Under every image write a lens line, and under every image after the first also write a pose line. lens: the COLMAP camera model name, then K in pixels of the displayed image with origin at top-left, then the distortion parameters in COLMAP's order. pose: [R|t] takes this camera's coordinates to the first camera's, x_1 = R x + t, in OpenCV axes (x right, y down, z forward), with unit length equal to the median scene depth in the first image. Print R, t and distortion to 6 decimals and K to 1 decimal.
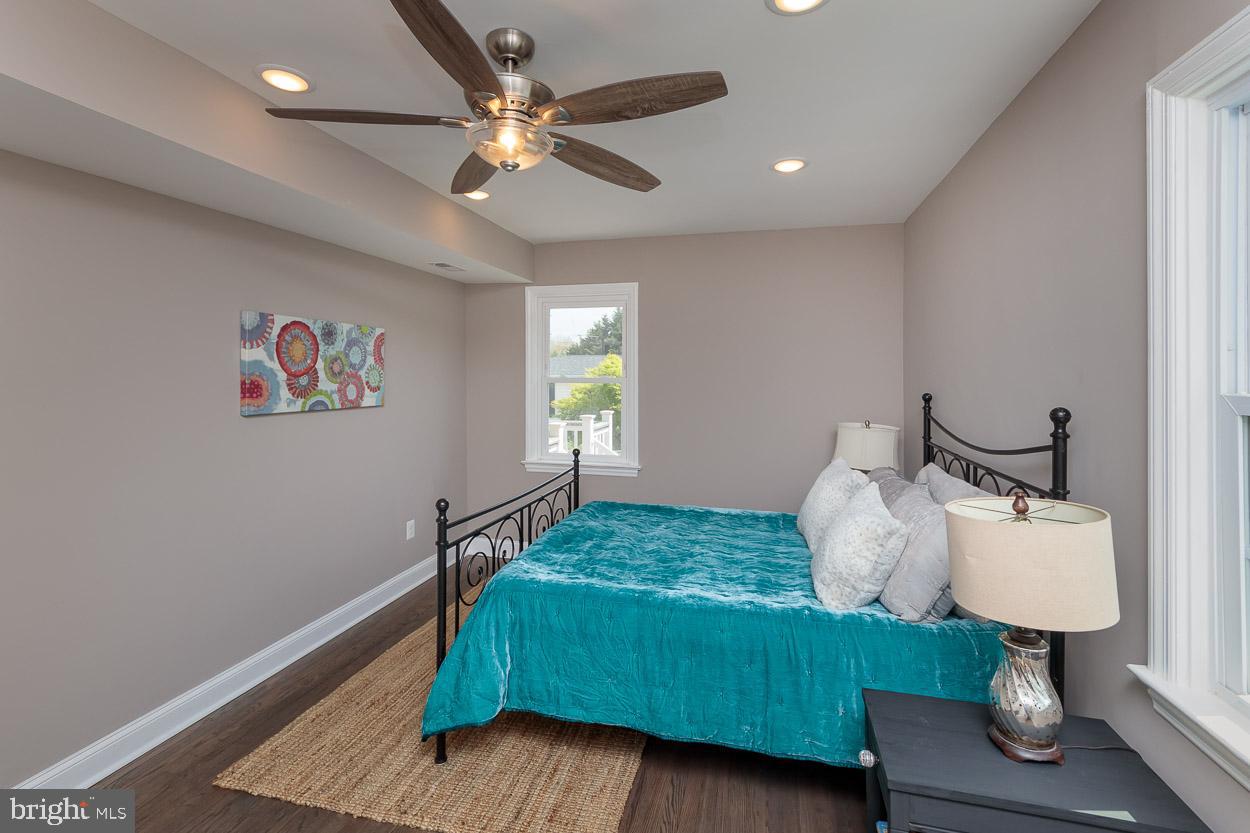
lens RADIAL K [[547.4, 0, 625.5], [0, 547.4, 375.8], [0, 0, 1]] dist [0.000030, -0.000236]
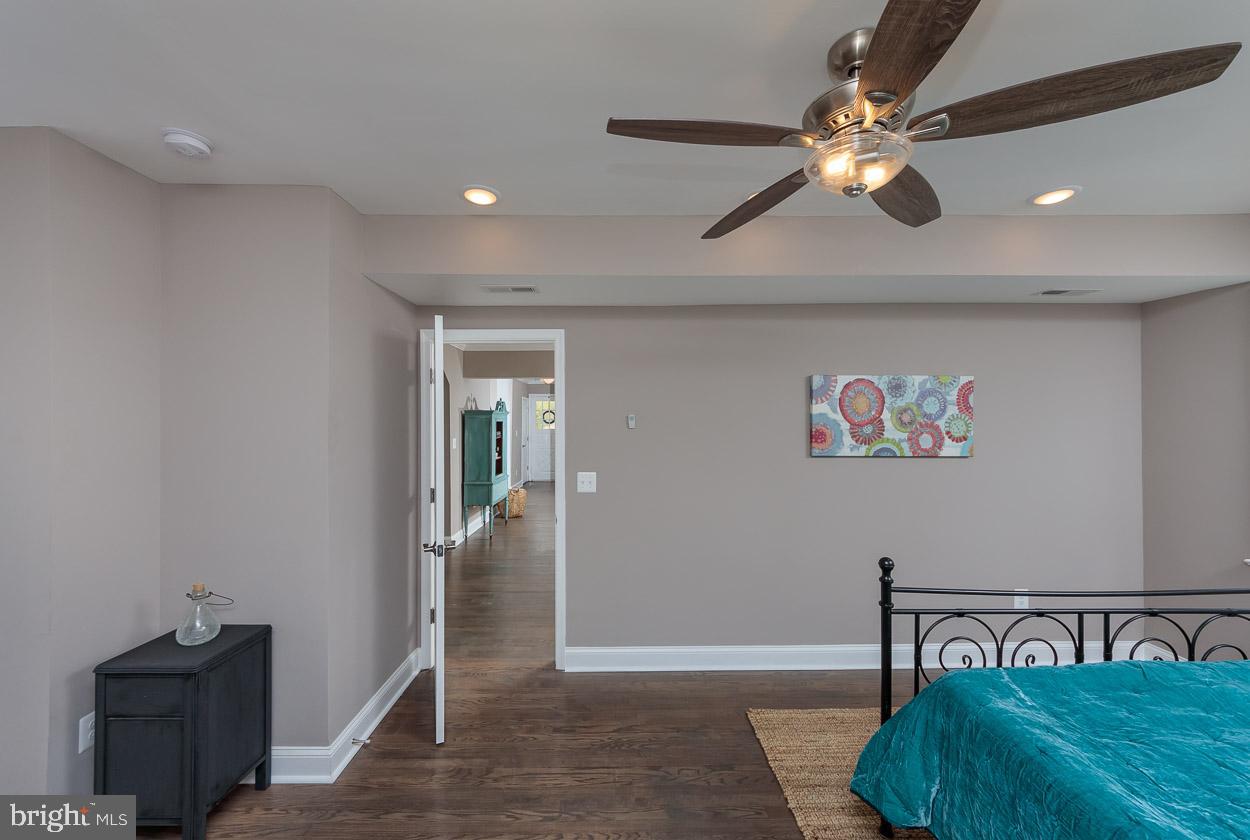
lens RADIAL K [[470.7, 0, 625.0], [0, 470.7, 420.0], [0, 0, 1]] dist [-0.015876, 0.000022]
pose [[0.263610, -0.004438, -0.964619, 0.227366], [-0.001447, 0.999986, -0.004996, -0.005840], [0.964628, 0.002713, 0.263600, 0.248299]]
